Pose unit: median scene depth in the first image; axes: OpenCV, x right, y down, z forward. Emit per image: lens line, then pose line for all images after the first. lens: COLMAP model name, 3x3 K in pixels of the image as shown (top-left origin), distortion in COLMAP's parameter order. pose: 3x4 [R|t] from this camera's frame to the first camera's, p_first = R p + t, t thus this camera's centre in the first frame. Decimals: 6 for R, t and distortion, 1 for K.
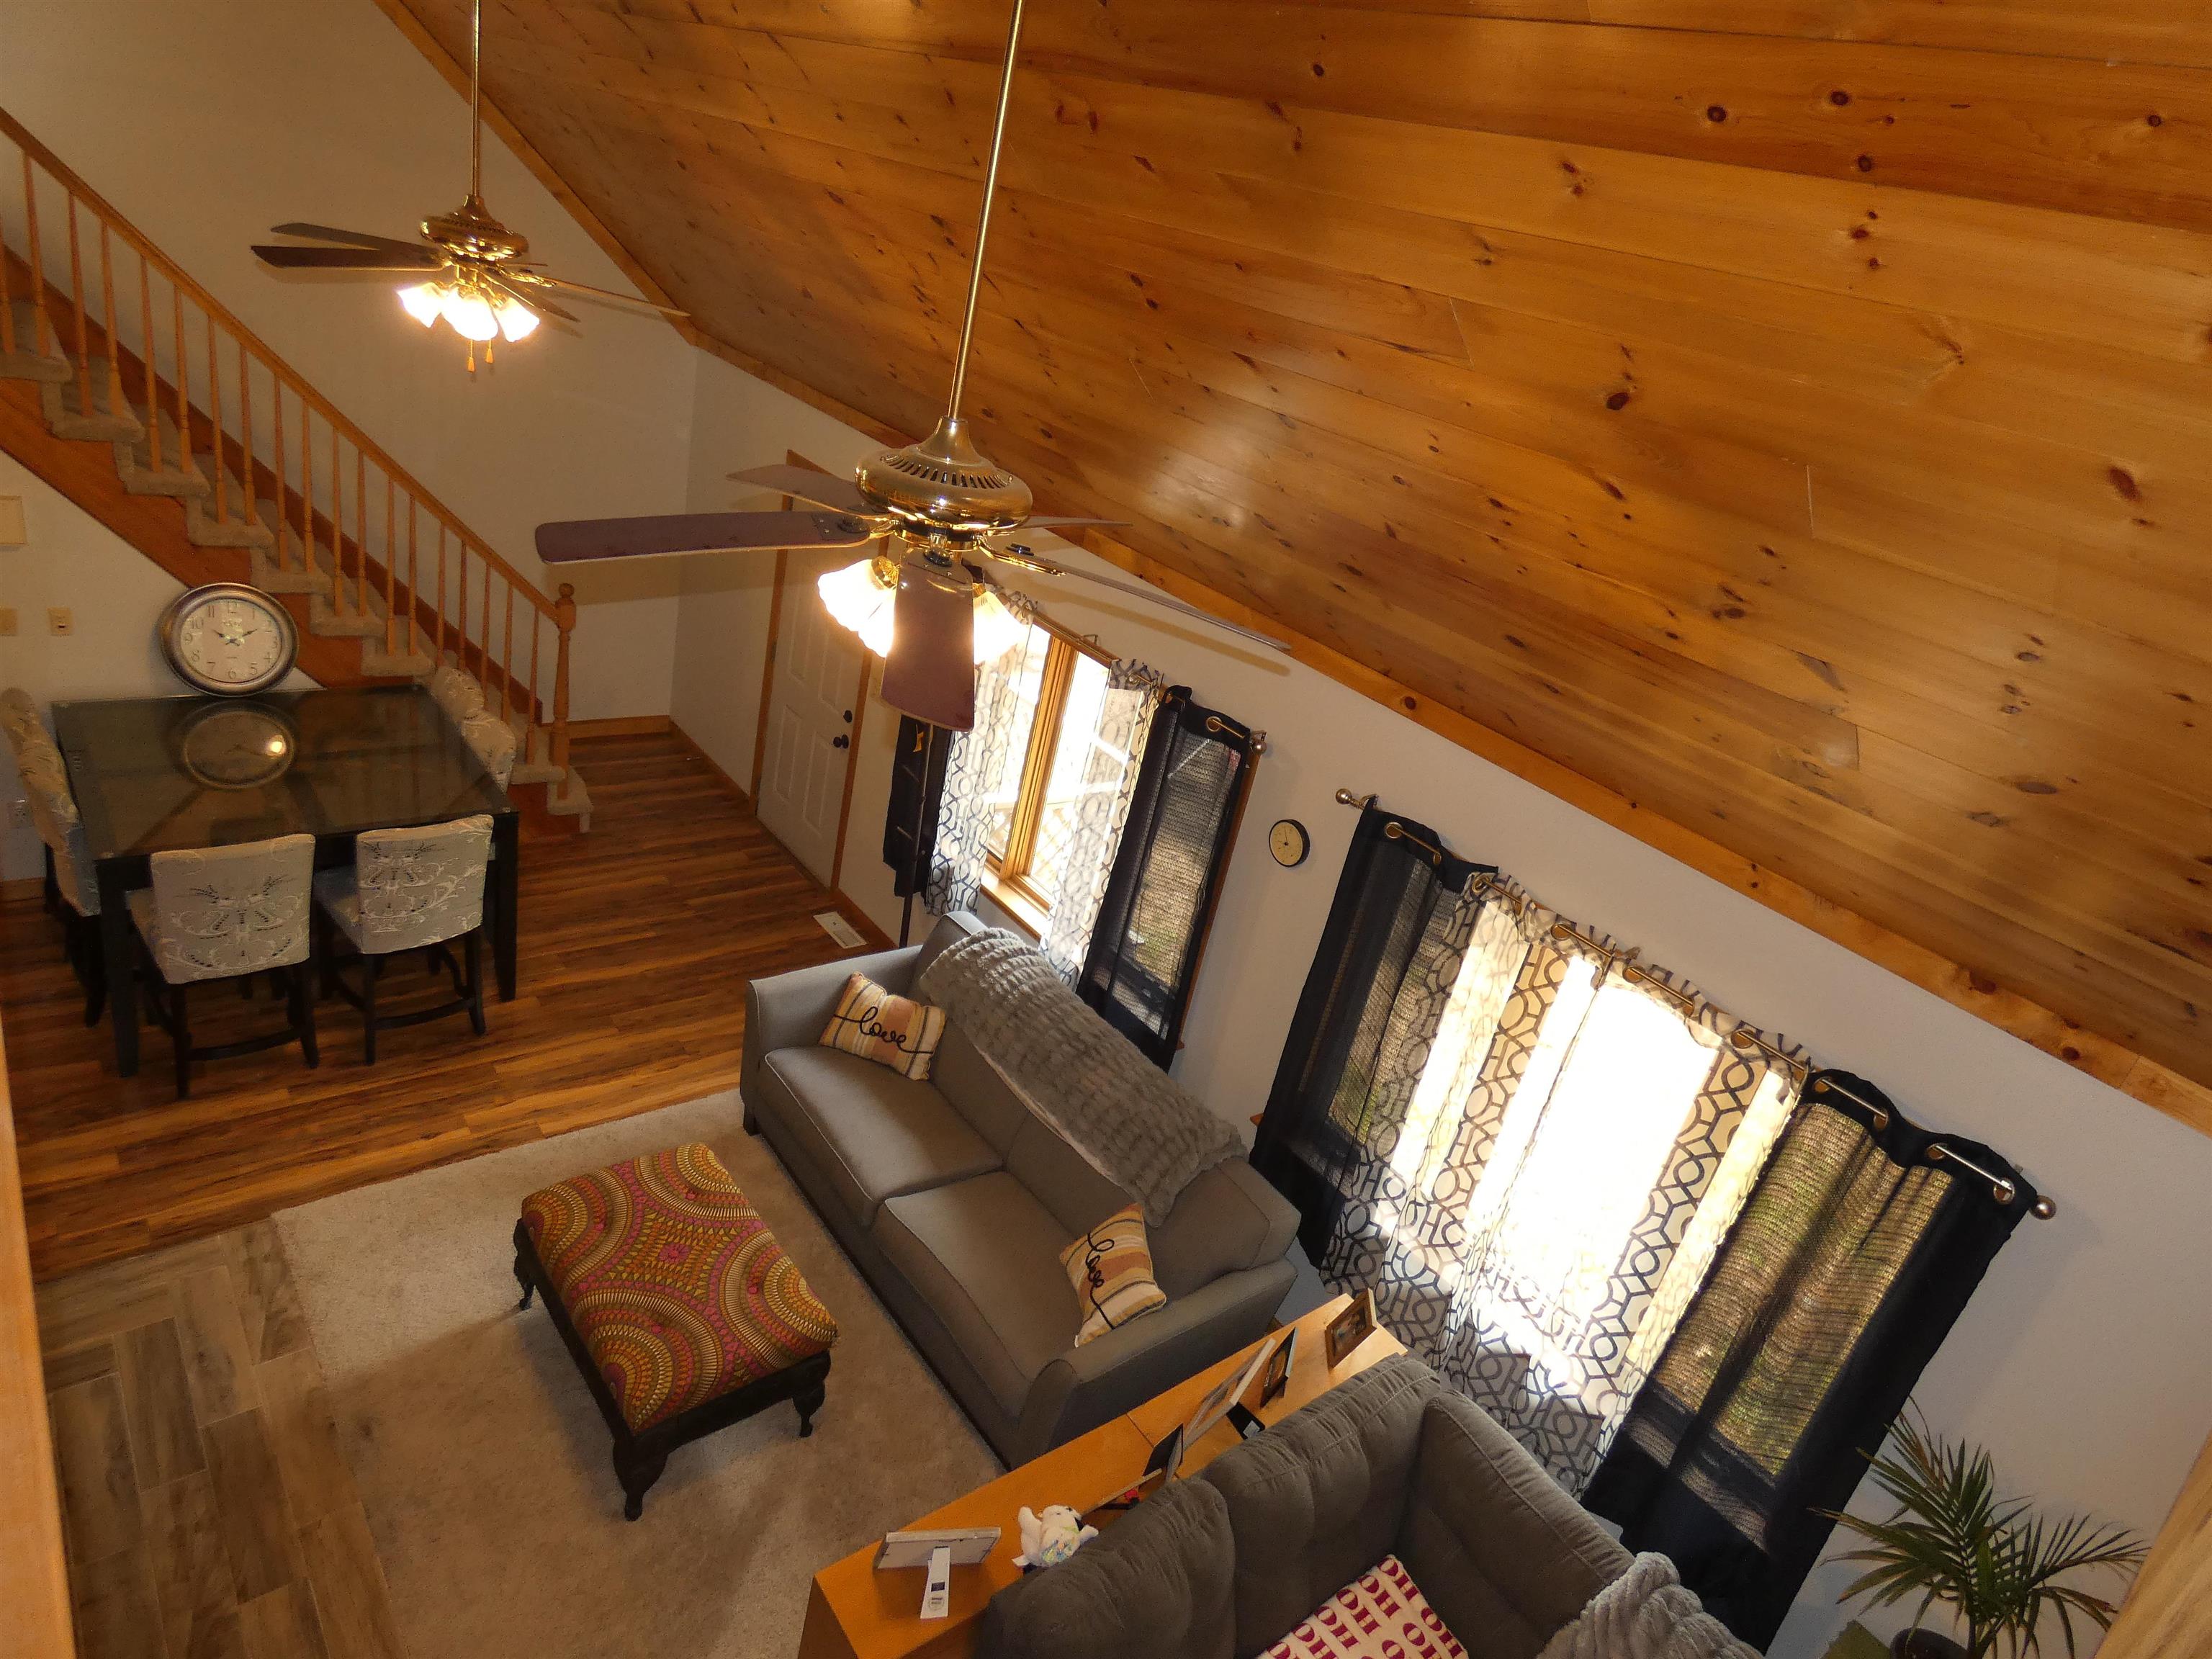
lens RADIAL K [[1317.3, 0, 1105.2], [0, 1317.3, 831.8], [0, 0, 1]] dist [0.003339, -0.006052]
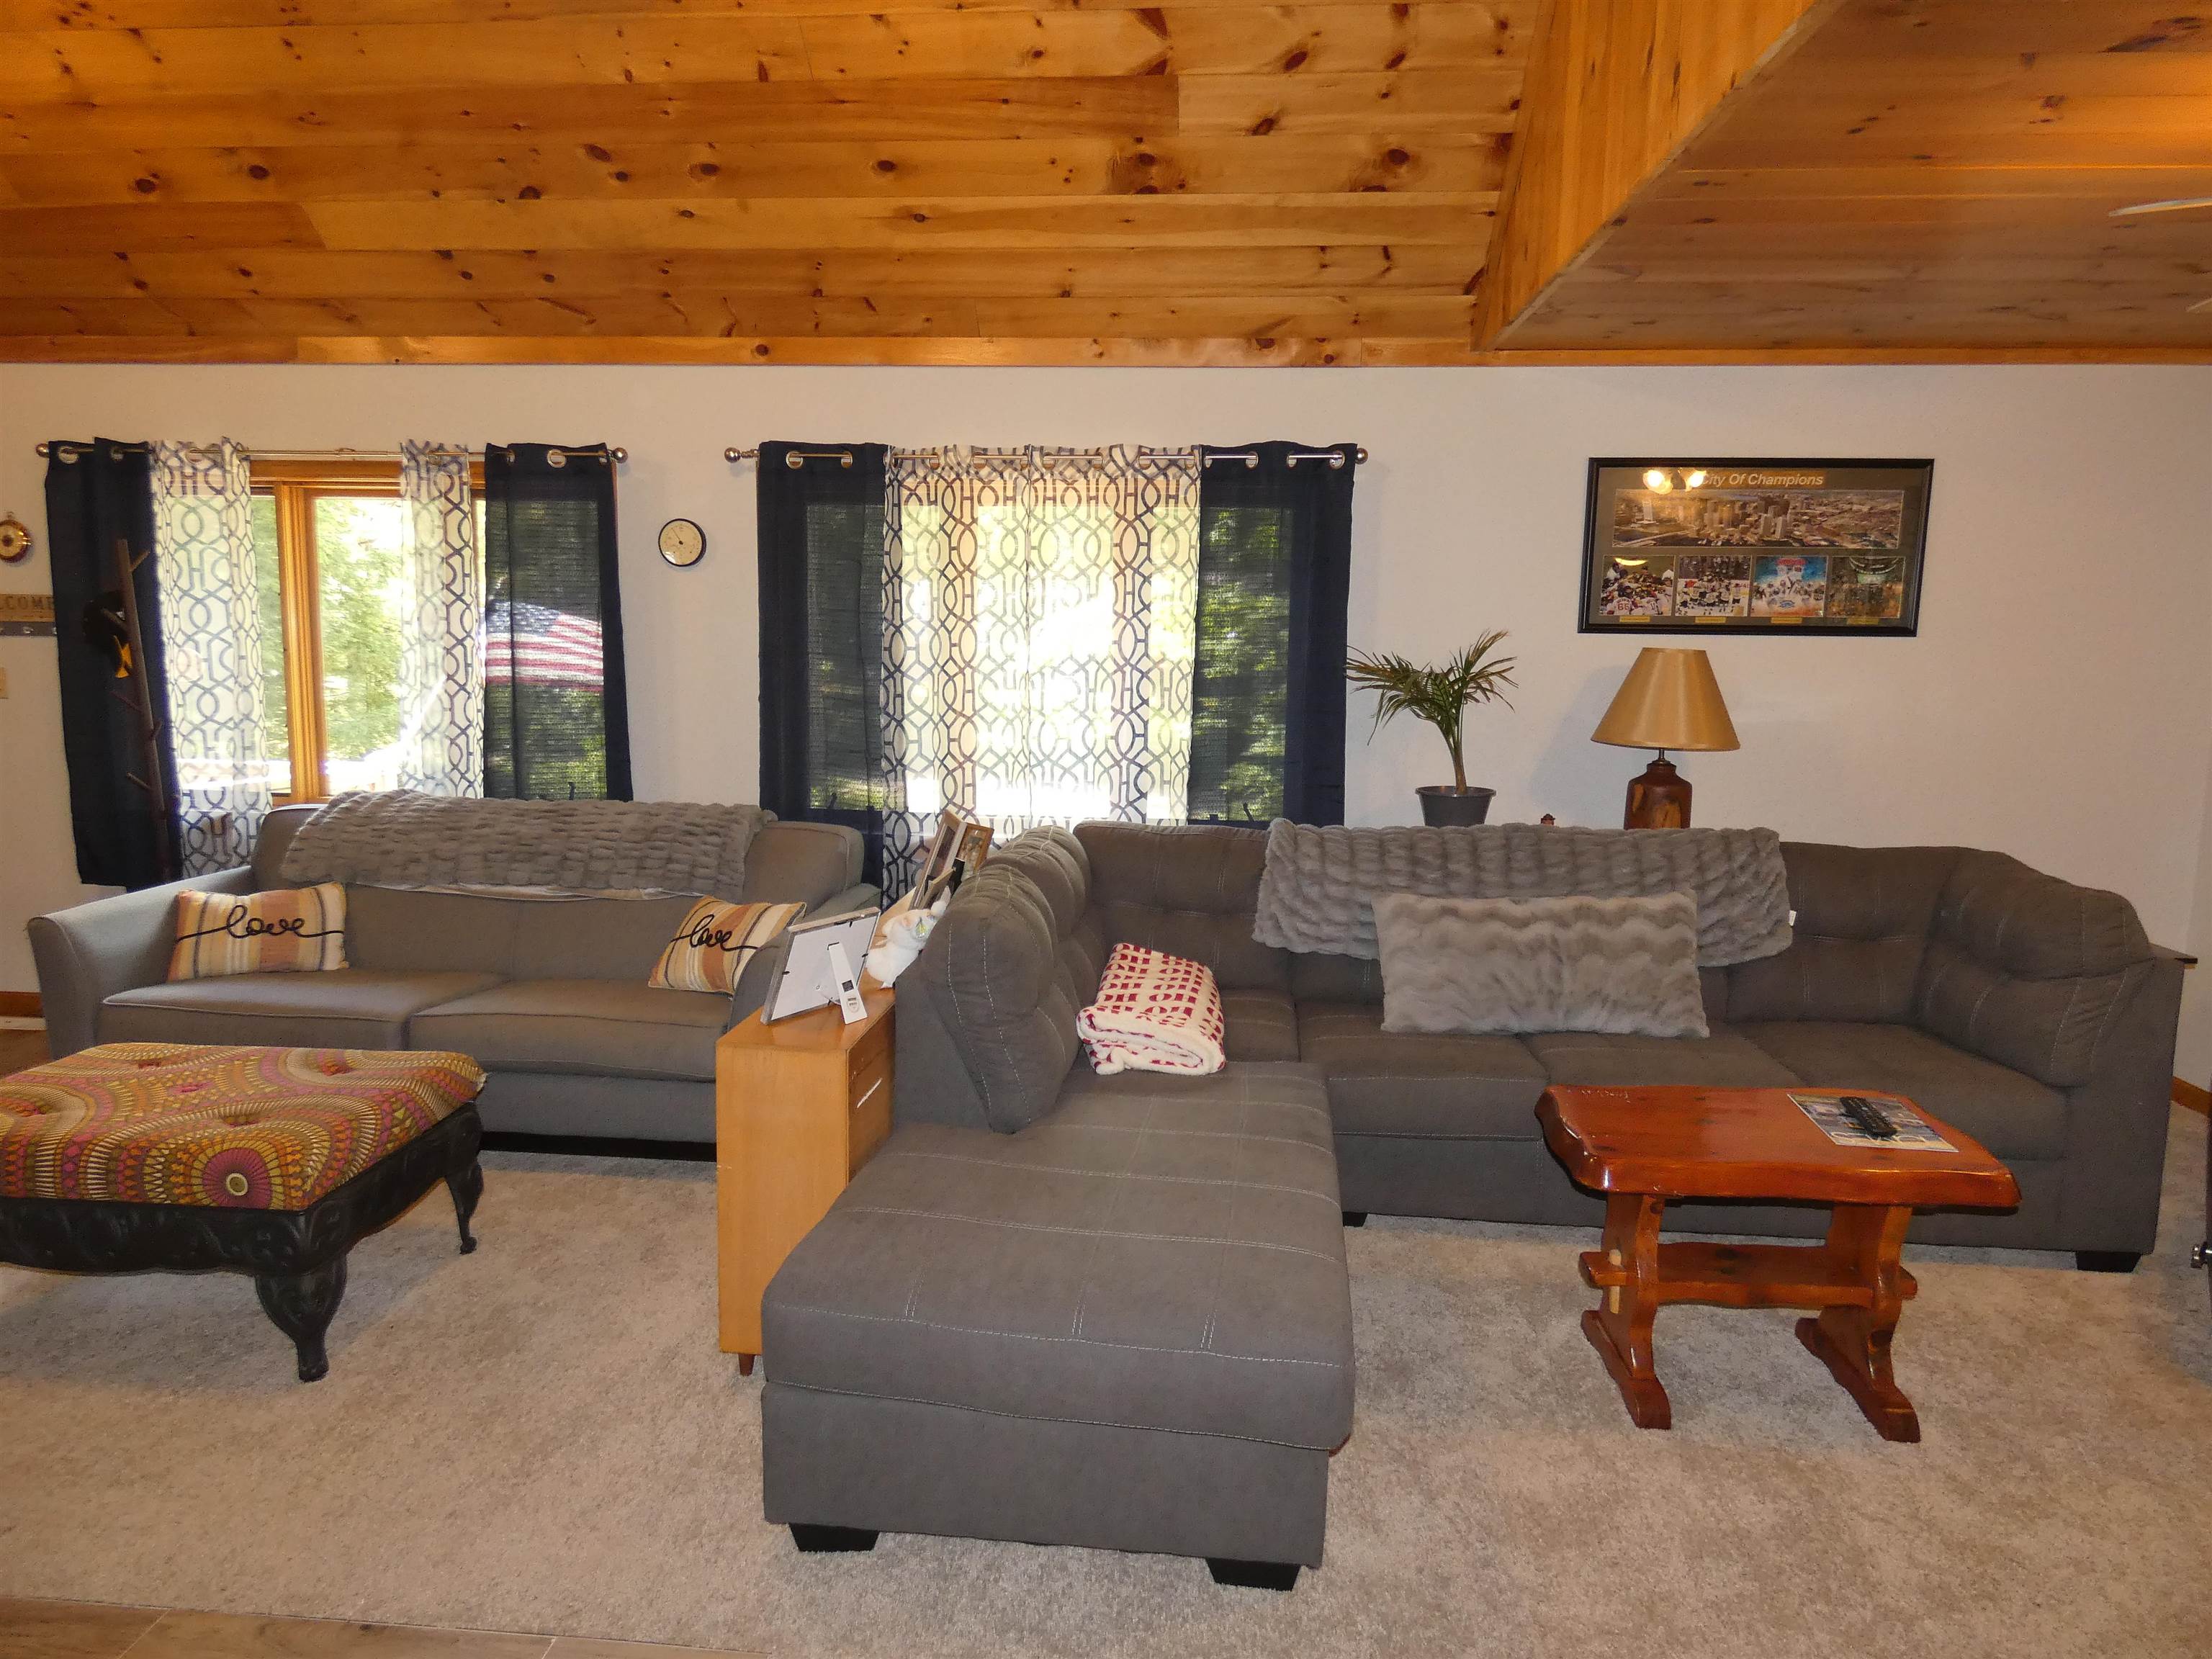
lens RADIAL K [[1368.9, 0, 1106.0], [0, 1368.9, 829.5], [0, 0, 1]] dist [0.003897, -0.000574]
pose [[0.690878, -0.284149, 0.664790, -0.410442], [0.415386, 0.908613, -0.043321, 0.402097], [-0.591728, 0.306074, 0.745773, 0.099254]]
